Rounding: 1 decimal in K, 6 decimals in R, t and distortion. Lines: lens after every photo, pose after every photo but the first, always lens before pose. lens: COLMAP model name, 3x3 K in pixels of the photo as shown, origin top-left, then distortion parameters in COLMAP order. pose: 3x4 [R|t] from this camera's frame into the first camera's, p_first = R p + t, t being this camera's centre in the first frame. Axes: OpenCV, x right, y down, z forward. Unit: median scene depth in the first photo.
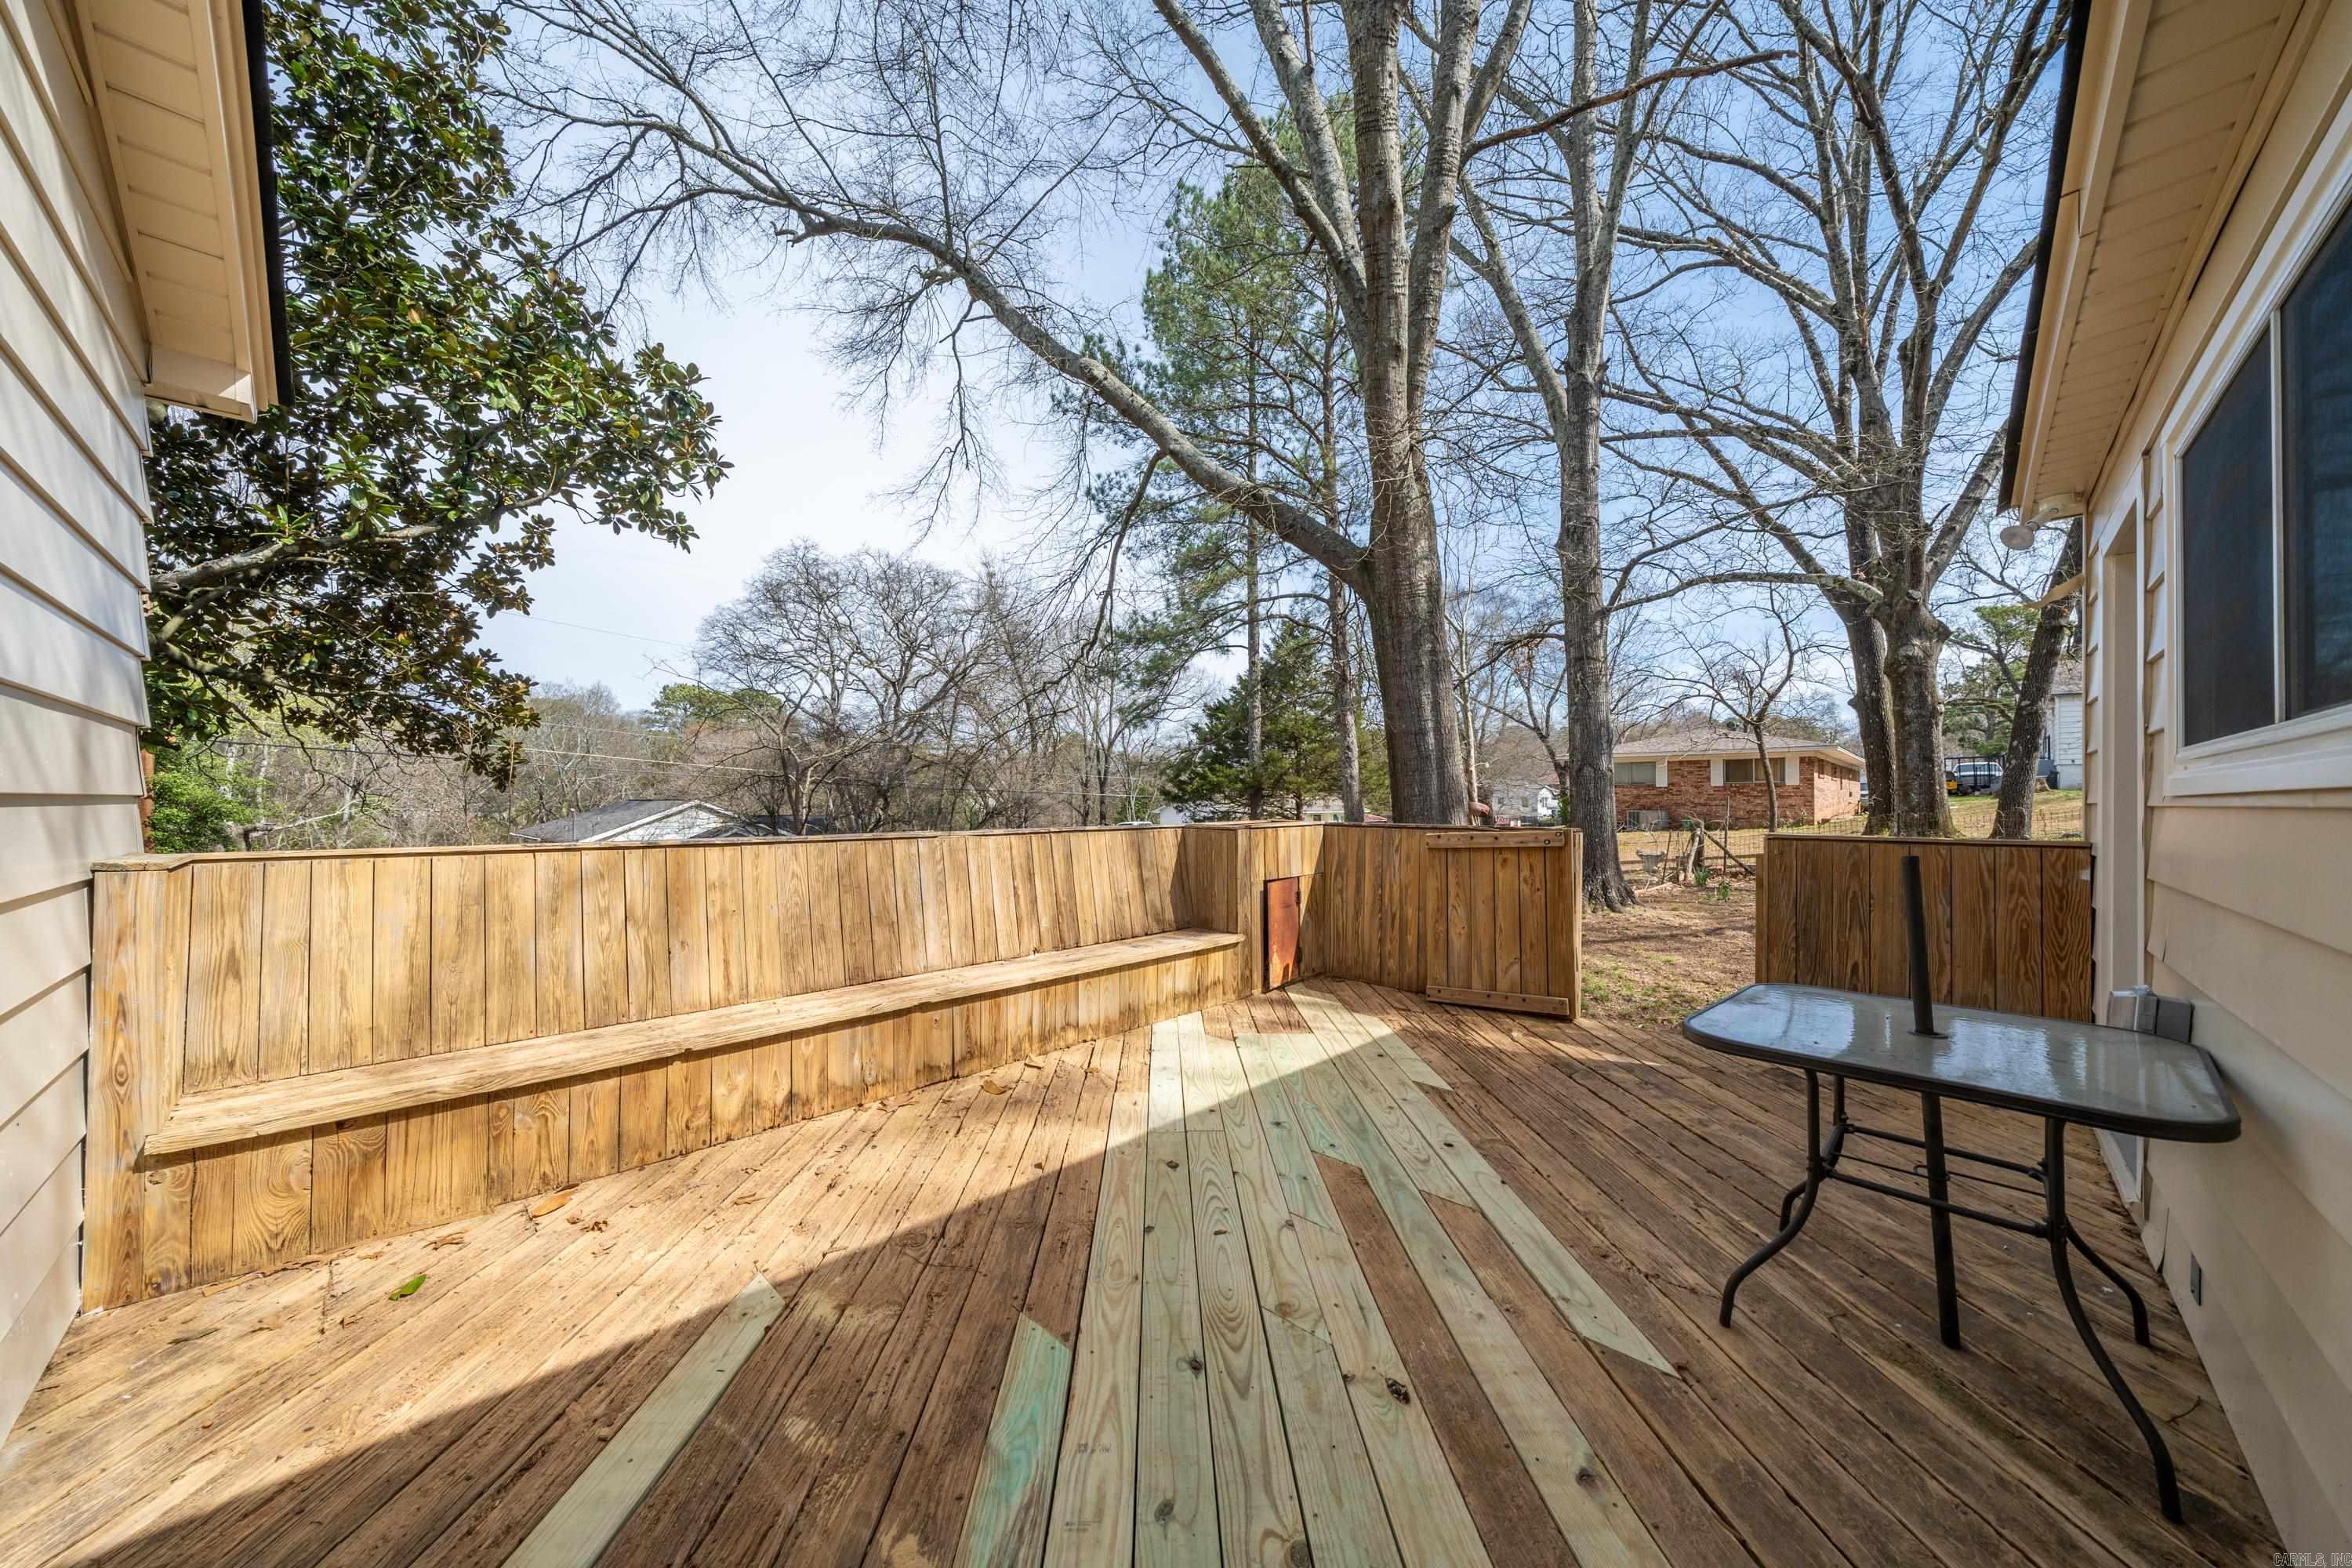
lens RADIAL K [[795.2, 0, 1180.5], [0, 795.2, 798.9], [0, 0, 1]] dist [-0.000161, -0.001891]
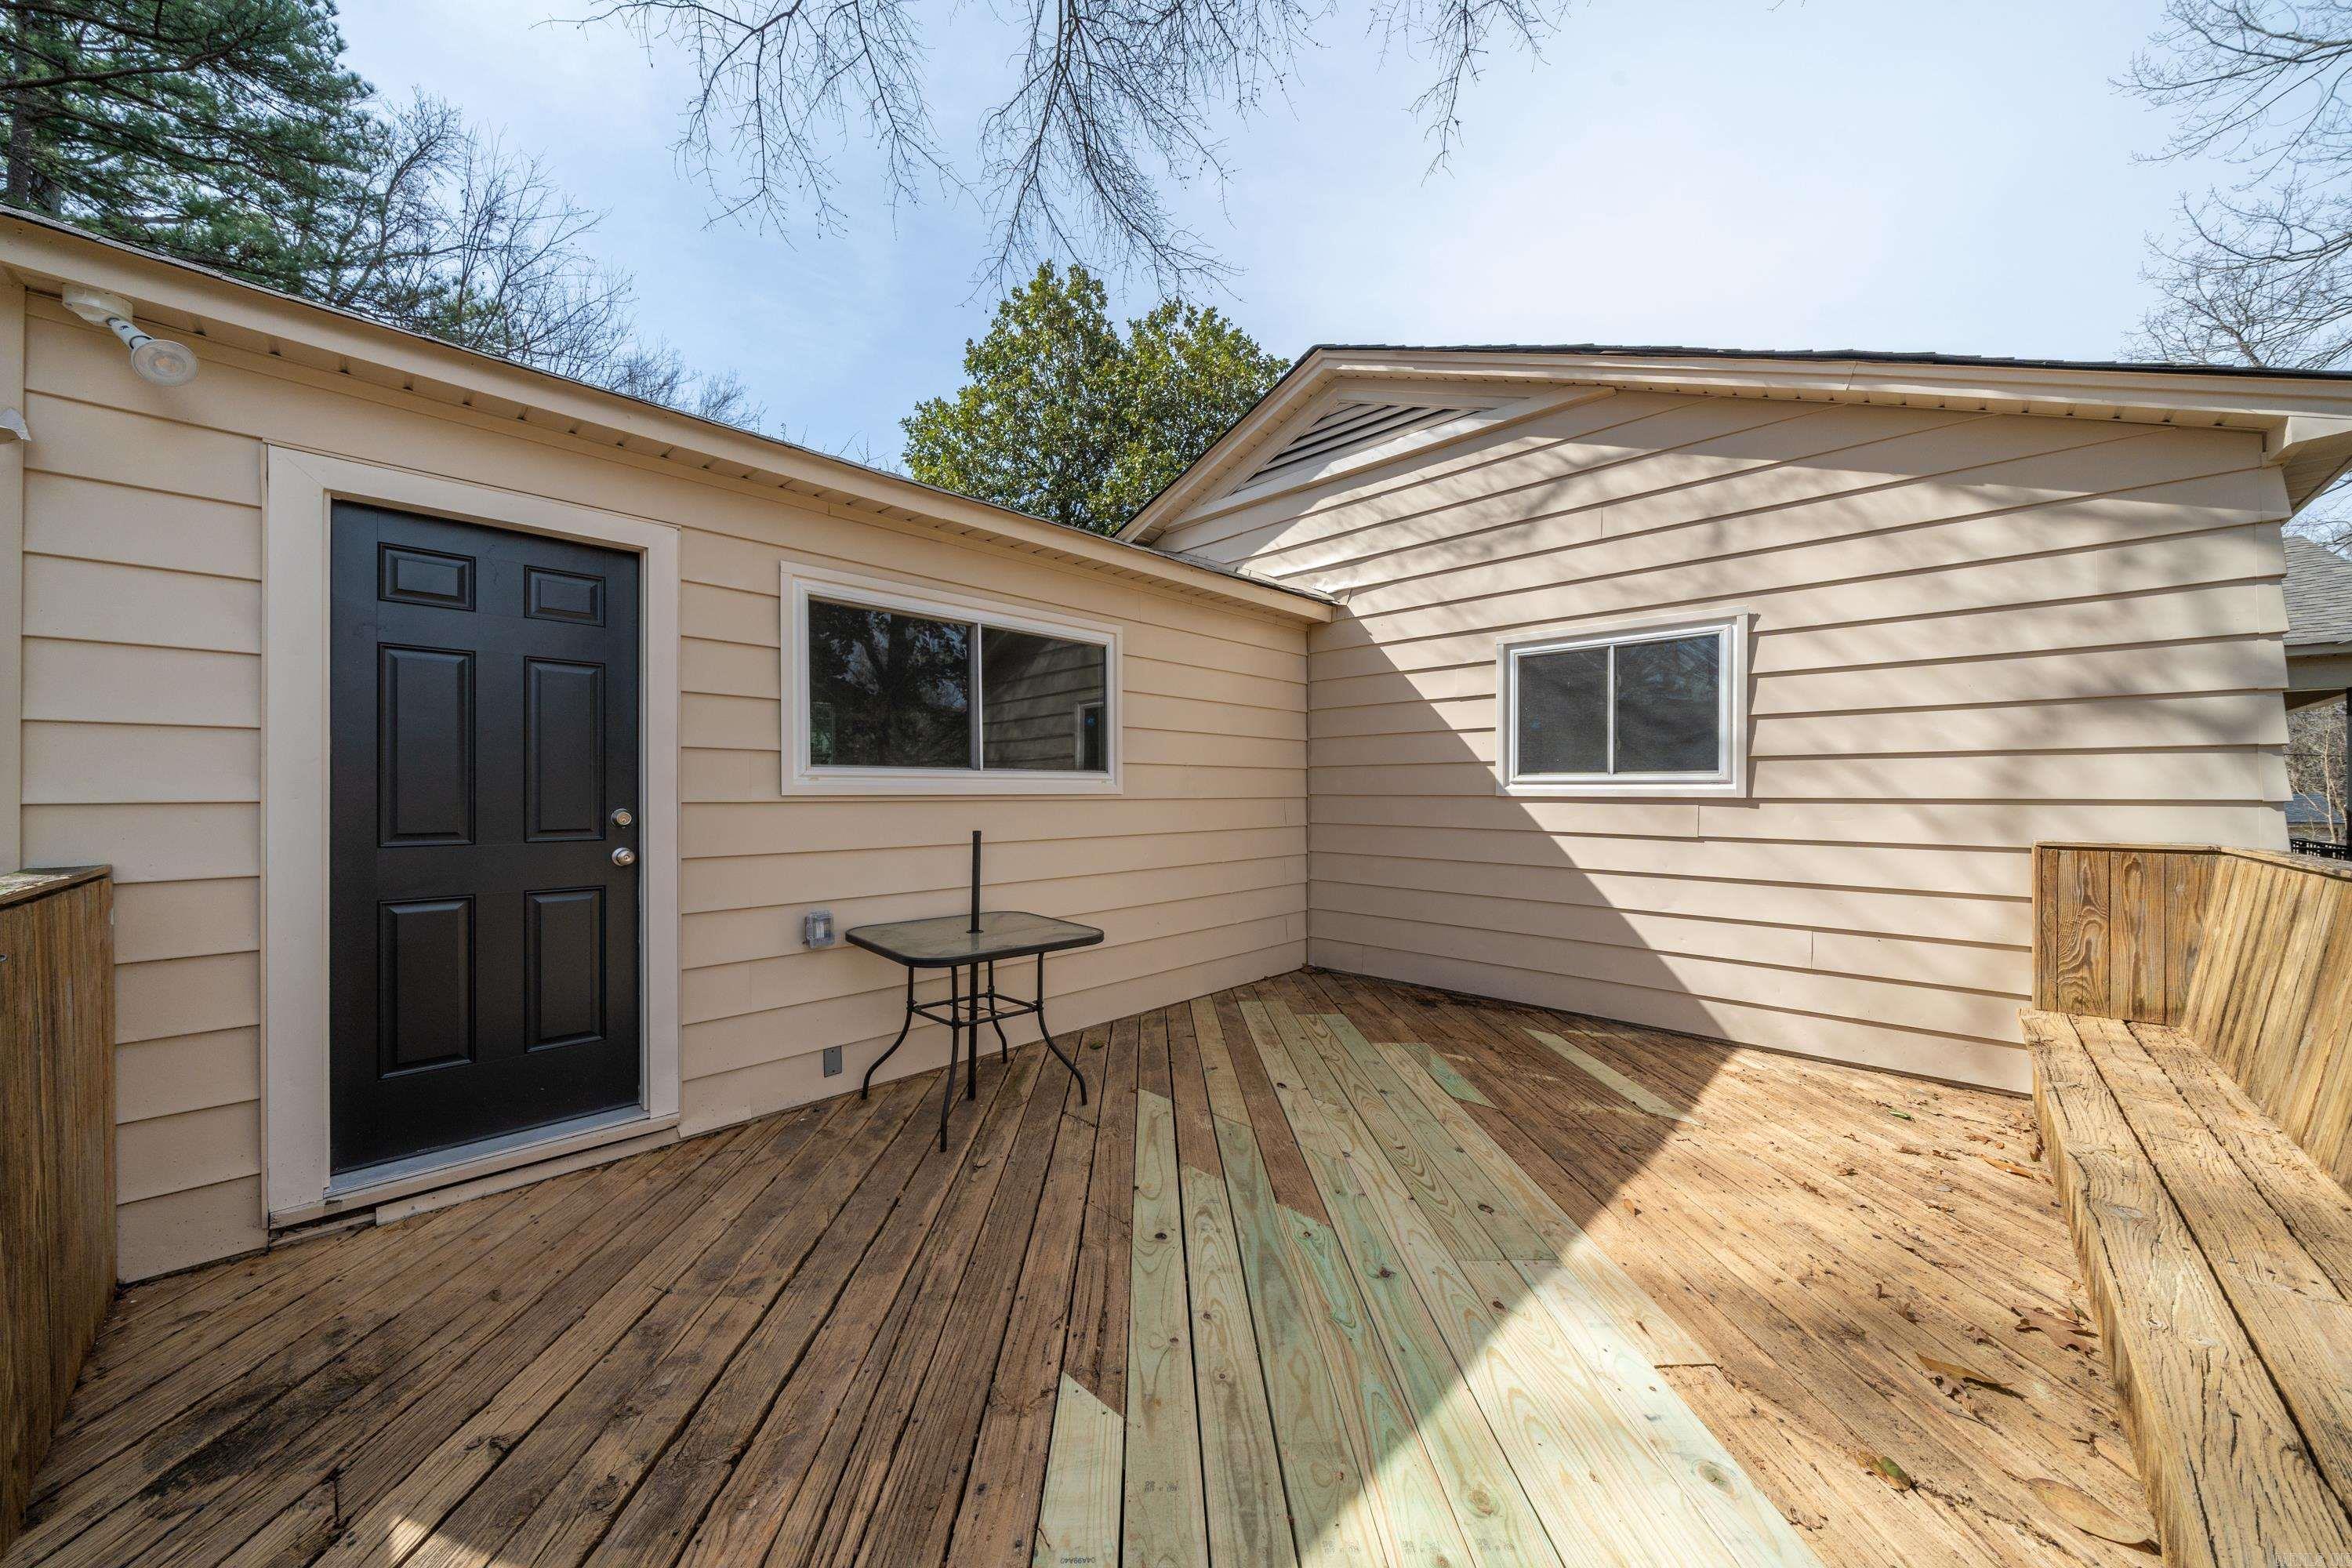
lens RADIAL K [[795.2, 0, 1180.5], [0, 795.2, 798.9], [0, 0, 1]] dist [-0.000161, -0.001891]
pose [[-0.999965, -0.004462, -0.007080, 0.359193], [-0.004491, 0.999982, 0.004077, -0.005920], [0.007062, 0.004109, -0.999967, 1.980508]]
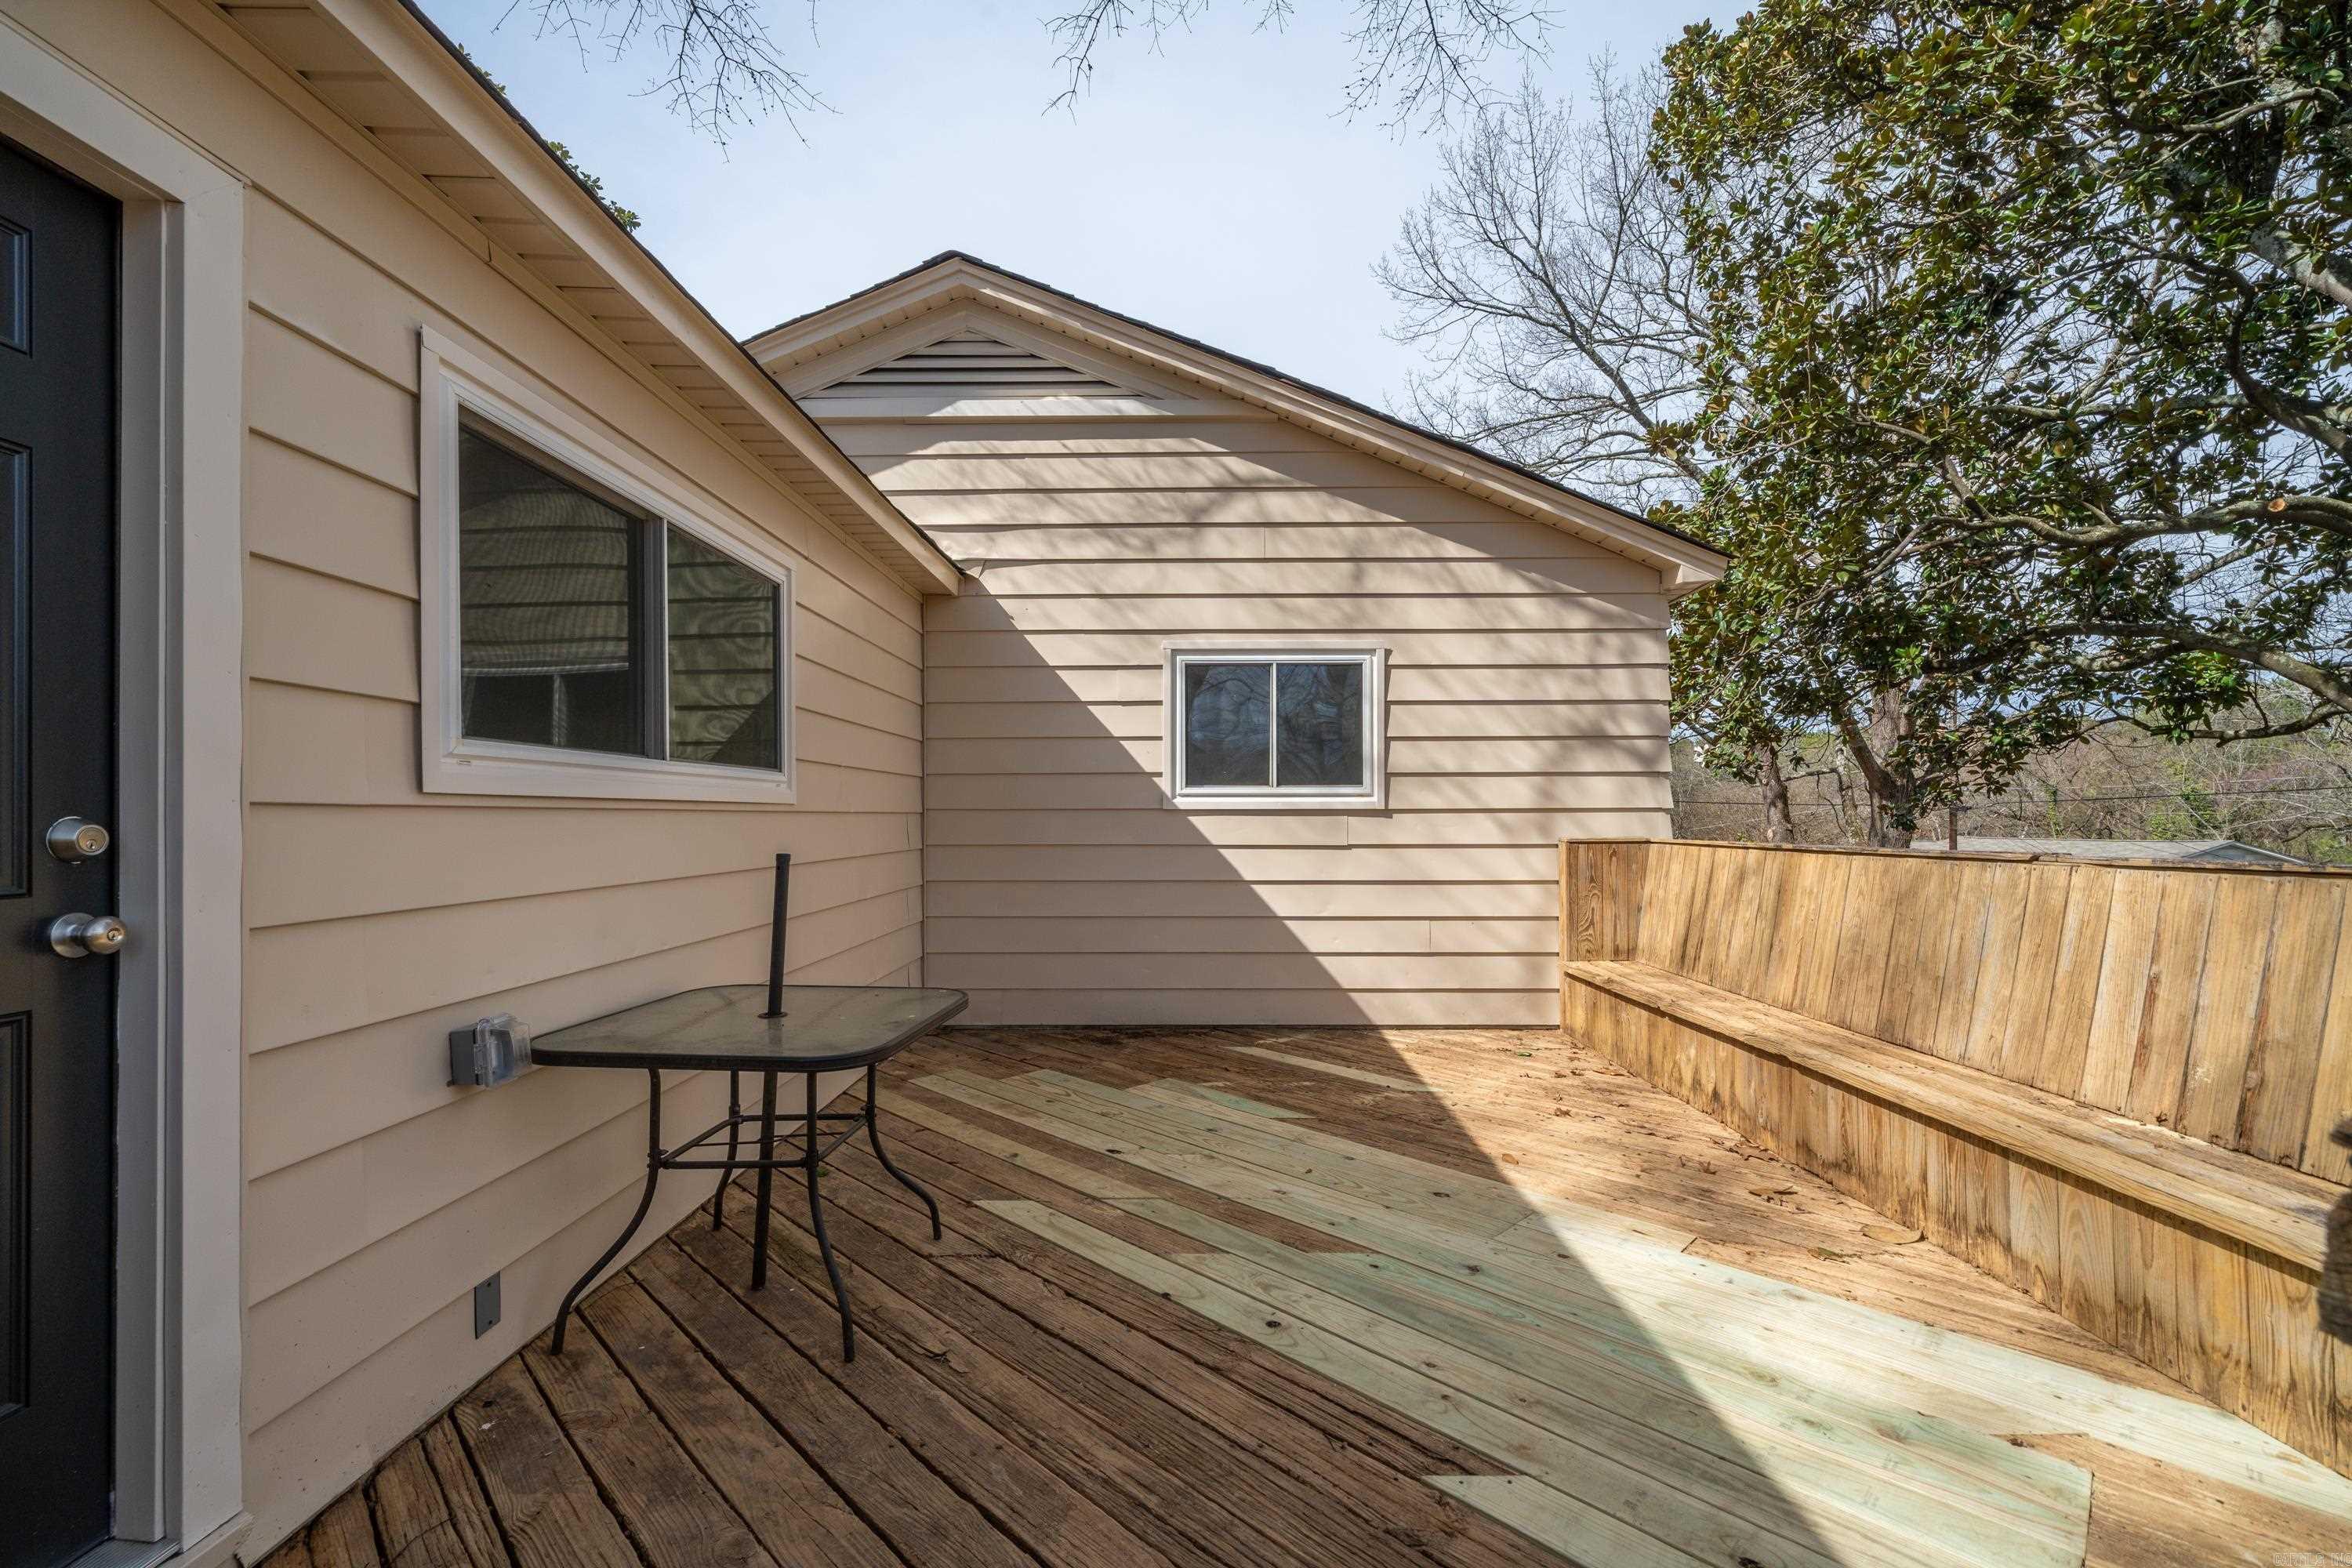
lens RADIAL K [[965.7, 0, 1167.6], [0, 965.7, 816.5], [0, 0, 1]] dist [-0.000296, 0.000071]
pose [[-0.730110, -0.001769, -0.683327, 1.046311], [0.004499, 0.999963, -0.007396, 0.023235], [0.683315, -0.008474, -0.730075, 1.685610]]
